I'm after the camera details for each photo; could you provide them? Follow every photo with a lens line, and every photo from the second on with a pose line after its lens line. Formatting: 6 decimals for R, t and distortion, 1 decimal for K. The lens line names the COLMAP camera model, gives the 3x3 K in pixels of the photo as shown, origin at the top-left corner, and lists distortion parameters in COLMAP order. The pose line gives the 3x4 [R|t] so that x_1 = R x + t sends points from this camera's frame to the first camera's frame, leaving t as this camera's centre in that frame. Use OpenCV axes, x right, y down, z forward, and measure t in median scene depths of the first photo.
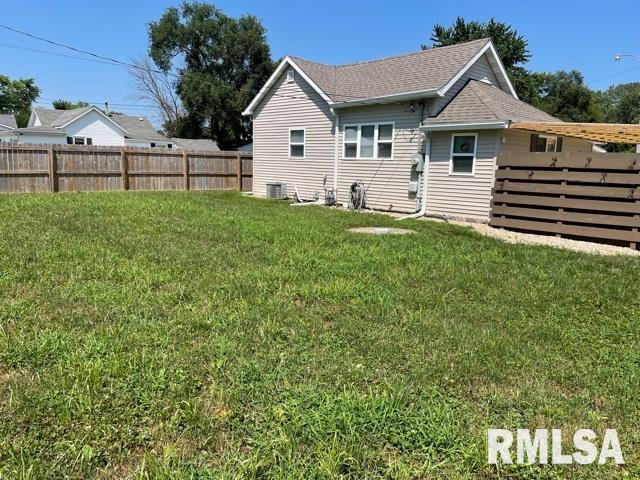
lens RADIAL K [[483.3, 0, 320.0], [0, 483.3, 240.0], [0, 0, 1]] dist [0.044429, -0.004373]
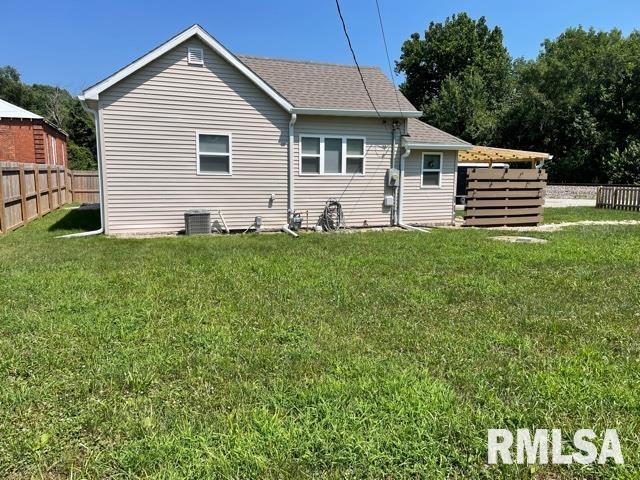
lens RADIAL K [[483.3, 0, 320.0], [0, 483.3, 240.0], [0, 0, 1]] dist [0.044429, -0.004373]
pose [[0.366011, -0.137780, 0.920355, -0.803854], [0.154991, 0.984192, 0.085699, -0.133901], [-0.917613, 0.111280, 0.381579, 0.720491]]
